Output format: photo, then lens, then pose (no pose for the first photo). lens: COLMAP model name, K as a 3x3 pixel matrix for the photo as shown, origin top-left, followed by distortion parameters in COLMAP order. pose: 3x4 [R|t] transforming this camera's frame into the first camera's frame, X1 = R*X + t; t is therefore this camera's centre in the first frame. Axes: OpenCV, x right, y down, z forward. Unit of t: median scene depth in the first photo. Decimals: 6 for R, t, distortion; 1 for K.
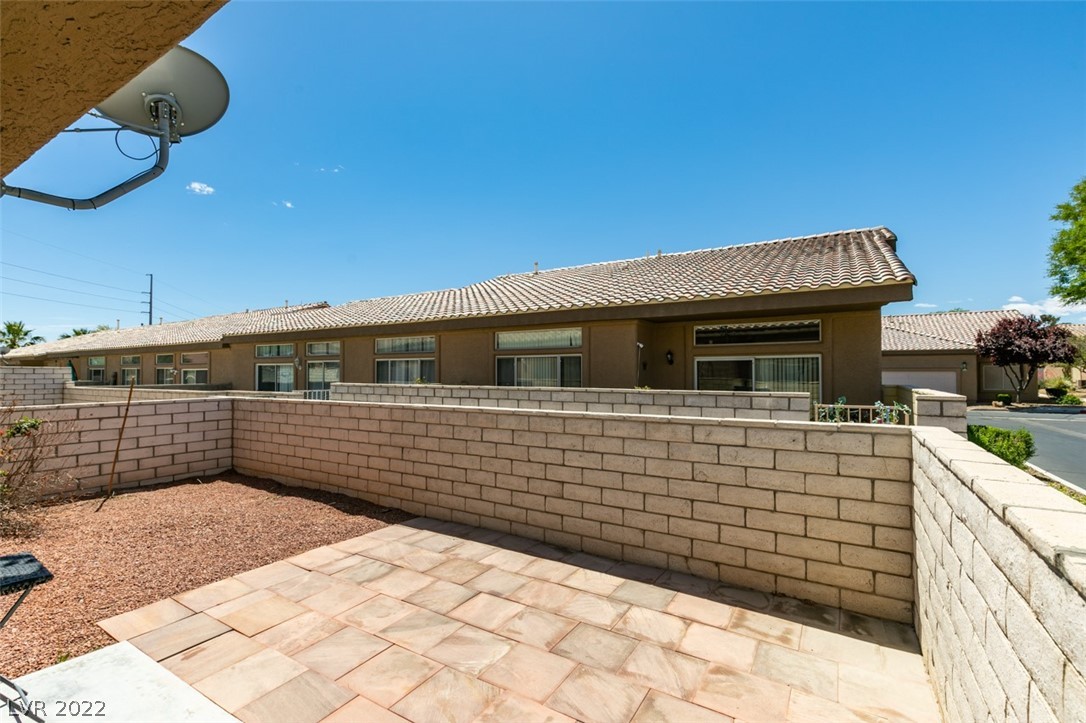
lens RADIAL K [[483.0, 0, 541.3], [0, 483.0, 364.4], [0, 0, 1]] dist [0.004030, -0.001093]
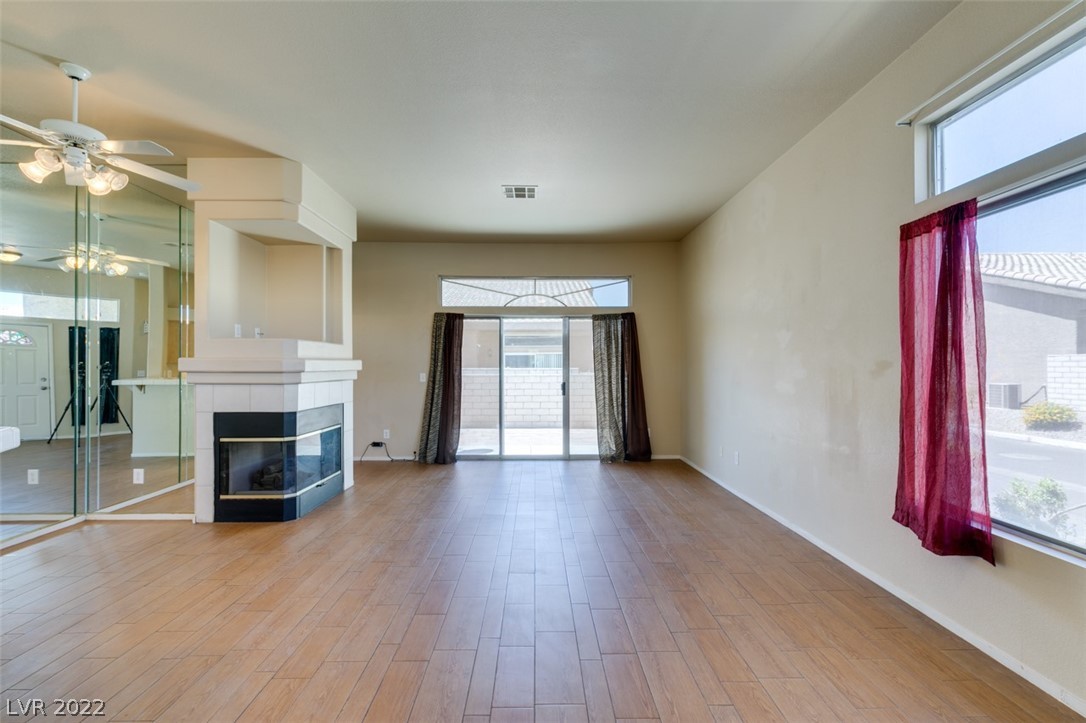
lens RADIAL K [[483.0, 0, 541.3], [0, 483.0, 364.4], [0, 0, 1]] dist [0.004030, -0.001093]
pose [[0.840747, 0.001892, 0.541425, -1.108243], [-0.008189, 0.999924, 0.009223, 0.020654], [-0.541366, -0.012188, 0.840699, -1.152482]]
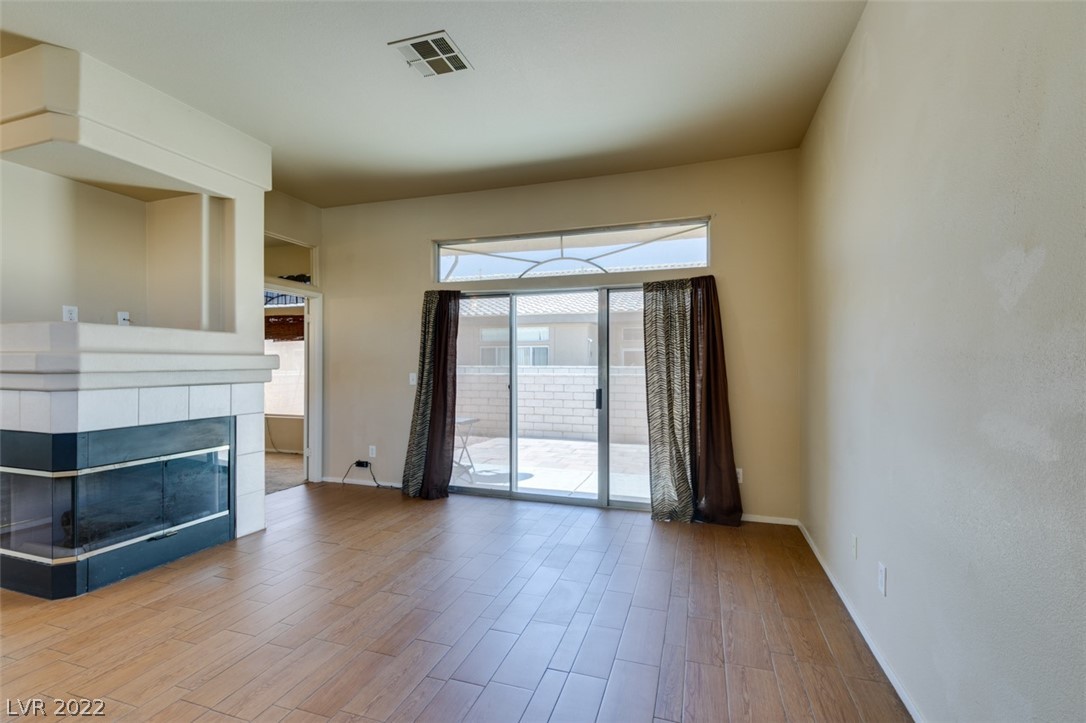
lens RADIAL K [[483.0, 0, 541.3], [0, 483.0, 364.4], [0, 0, 1]] dist [0.004030, -0.001093]
pose [[0.971274, 0.001269, 0.237962, -0.620718], [-0.005340, 0.999850, 0.016464, 0.024373], [-0.237906, -0.017261, 0.971135, -0.874416]]
